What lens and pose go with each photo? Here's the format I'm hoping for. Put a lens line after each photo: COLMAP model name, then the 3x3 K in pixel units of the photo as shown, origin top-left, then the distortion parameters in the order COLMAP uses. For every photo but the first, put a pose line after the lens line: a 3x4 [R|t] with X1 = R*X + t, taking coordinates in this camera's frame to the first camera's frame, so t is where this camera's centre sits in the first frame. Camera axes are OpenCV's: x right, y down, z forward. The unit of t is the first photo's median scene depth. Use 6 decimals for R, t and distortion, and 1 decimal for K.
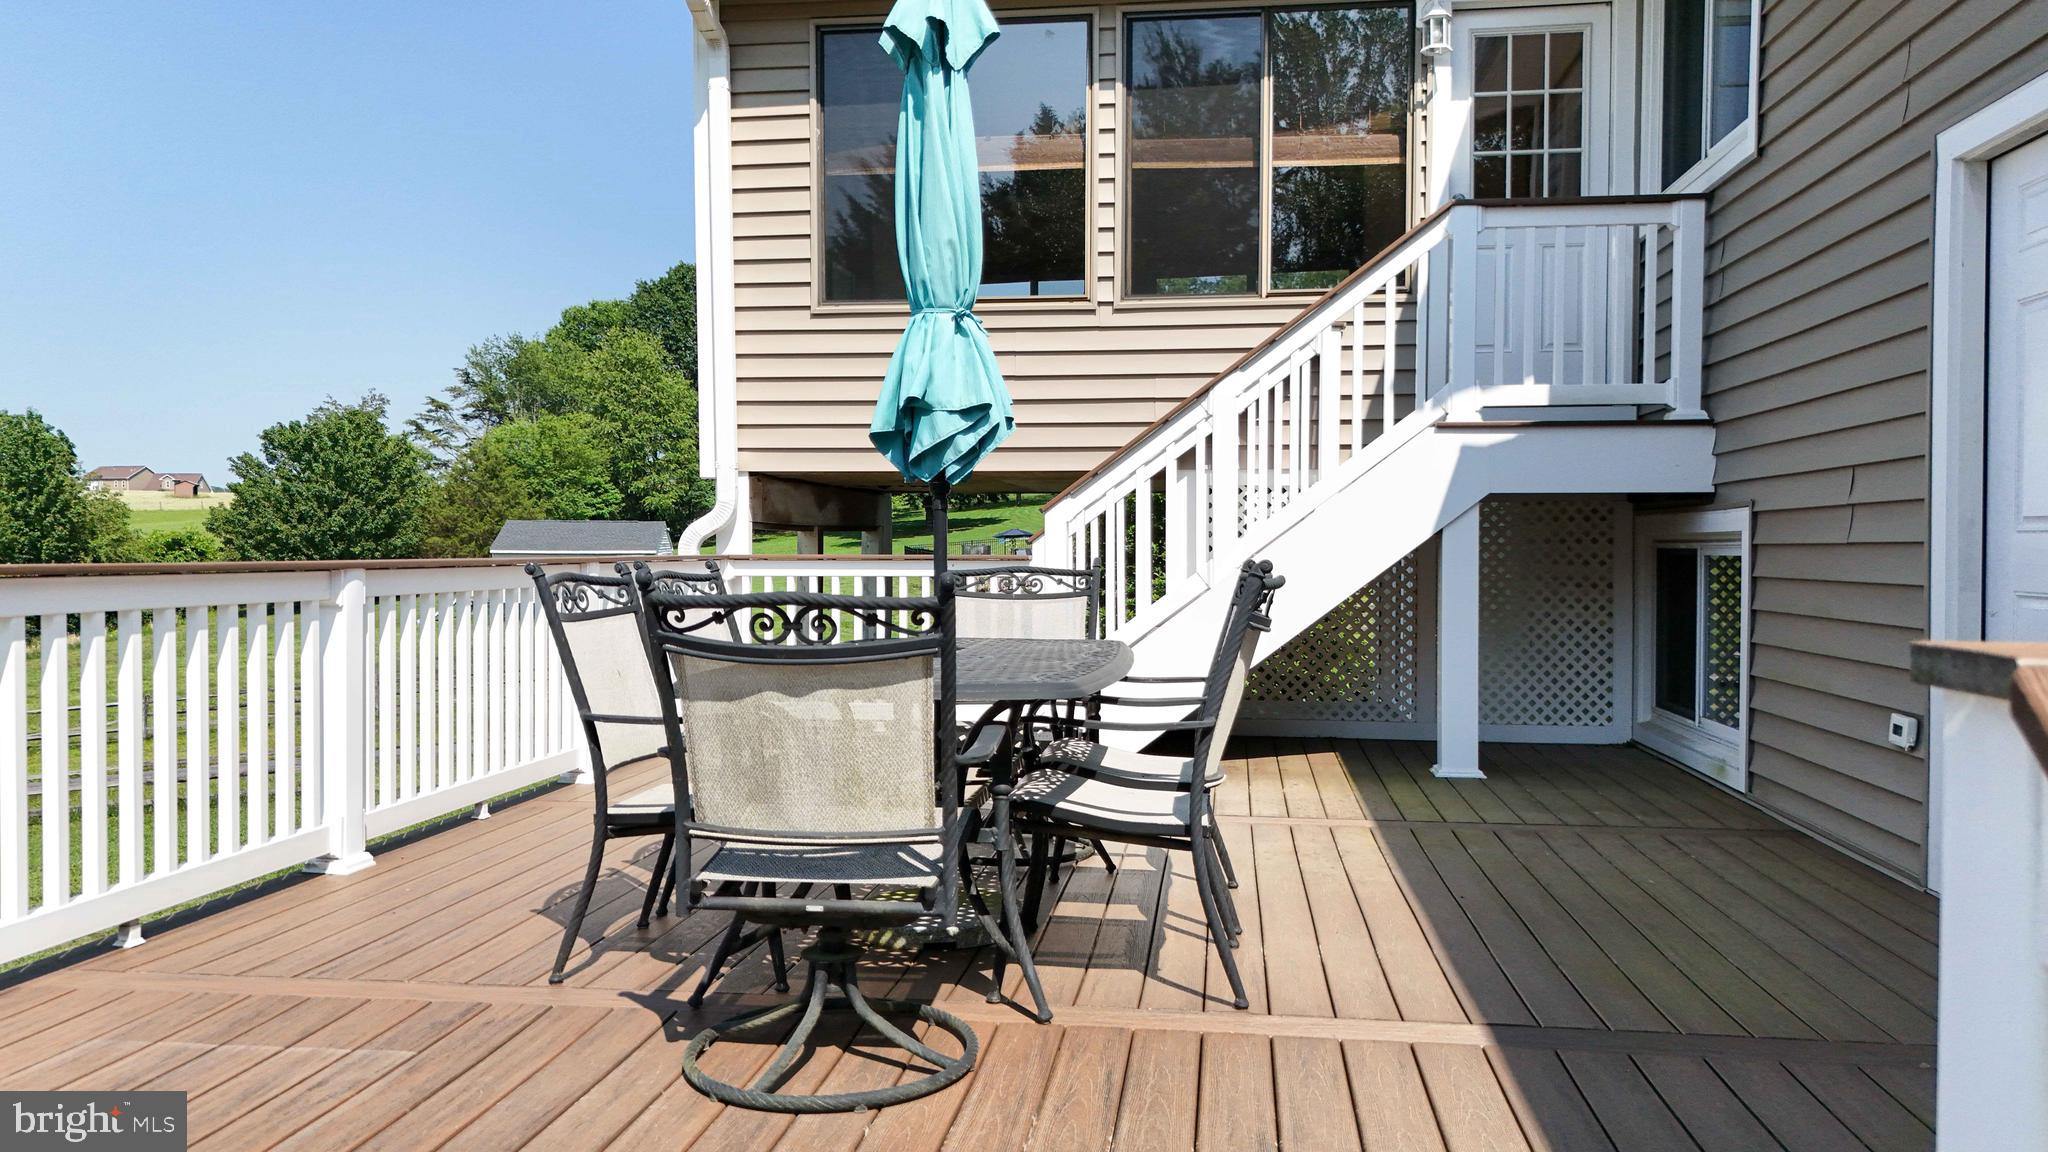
lens RADIAL K [[1504.4, 0, 1024.0], [0, 1504.4, 576.0], [0, 0, 1]] dist [0.049866, -0.045239]
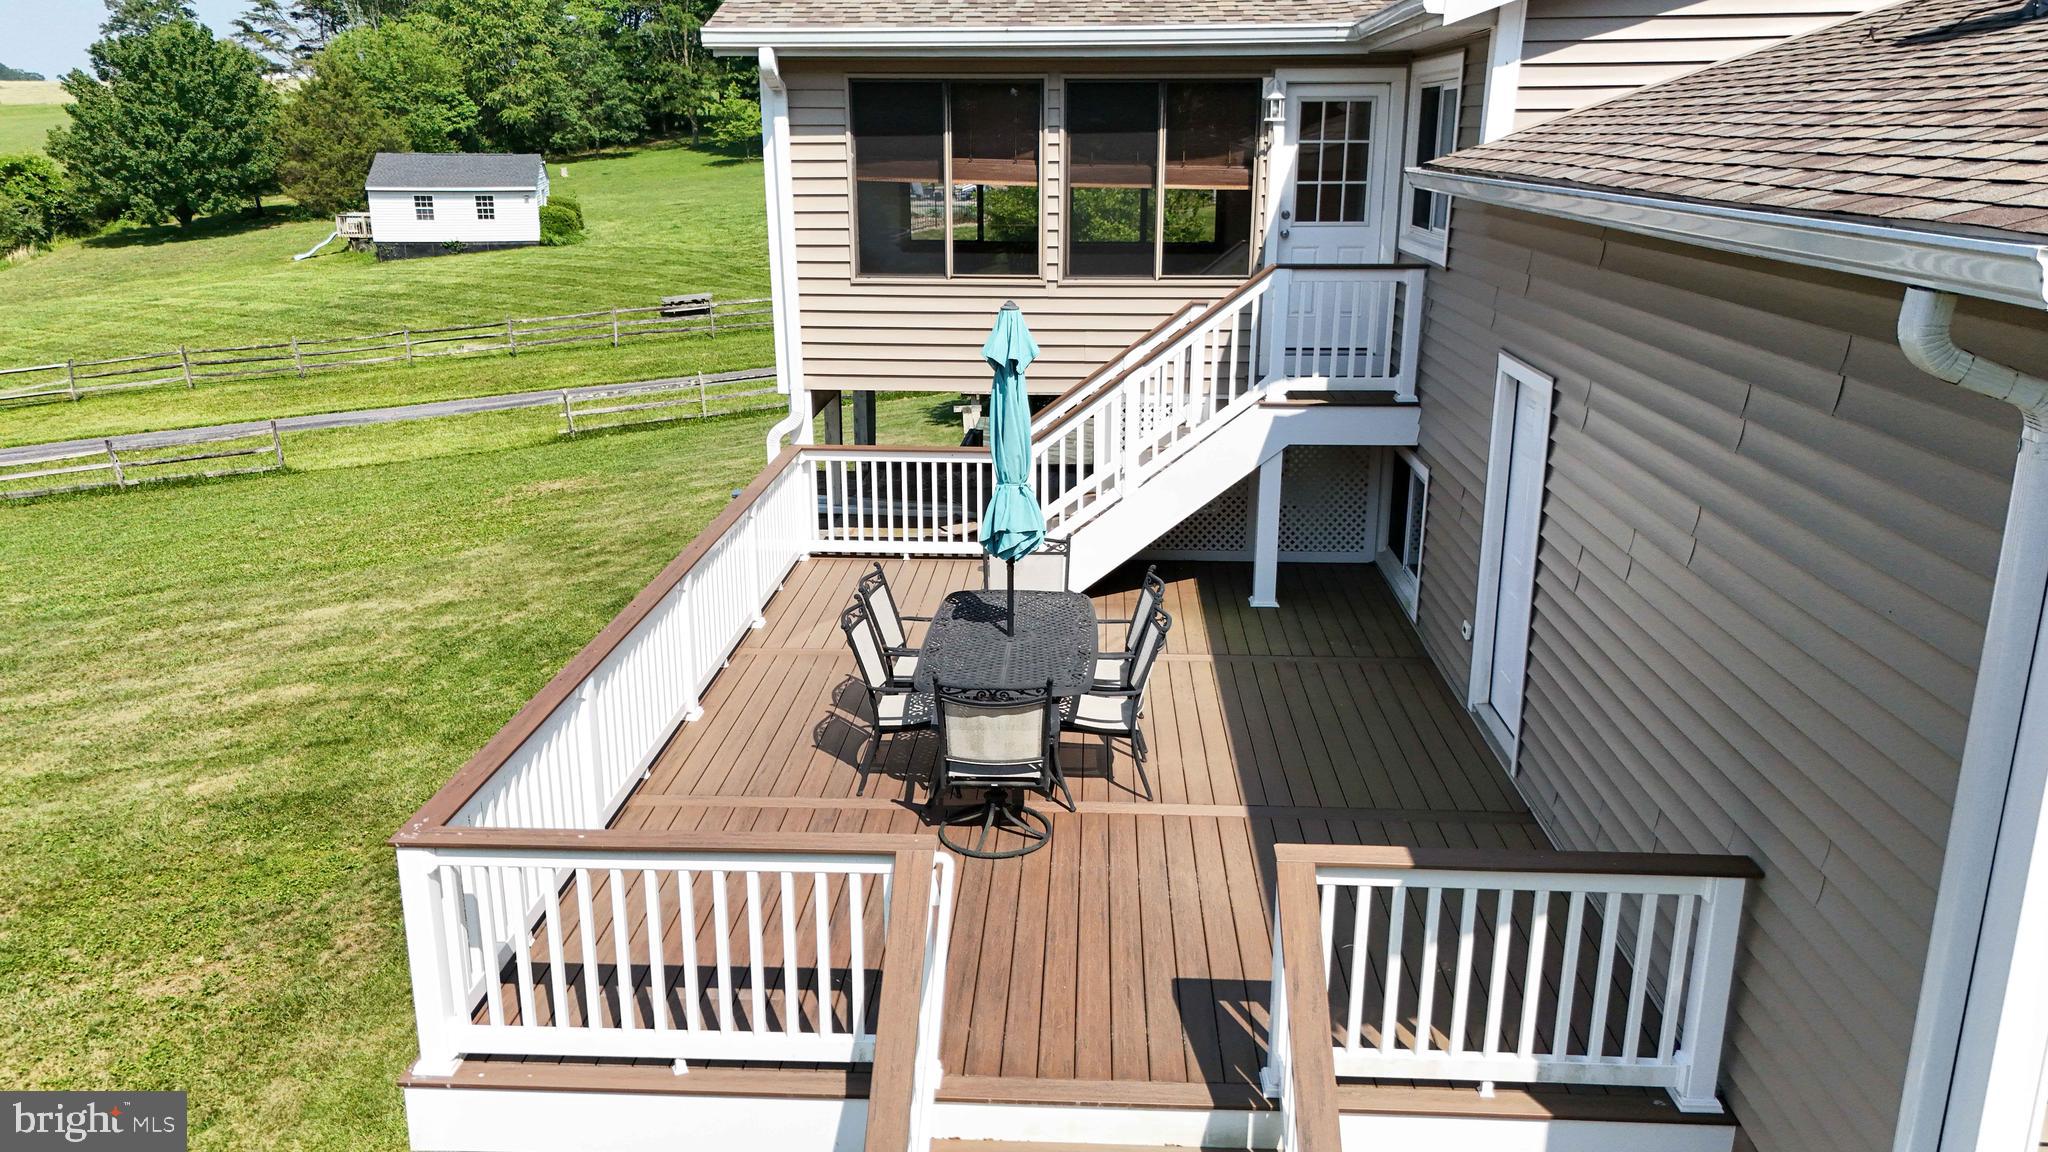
lens RADIAL K [[1504.4, 0, 1024.0], [0, 1504.4, 576.0], [0, 0, 1]] dist [0.049866, -0.045239]
pose [[0.996250, -0.024236, 0.083060, -0.102523], [0.001416, 0.964406, 0.264421, -0.286915], [-0.086513, -0.263312, 0.960824, -0.498842]]
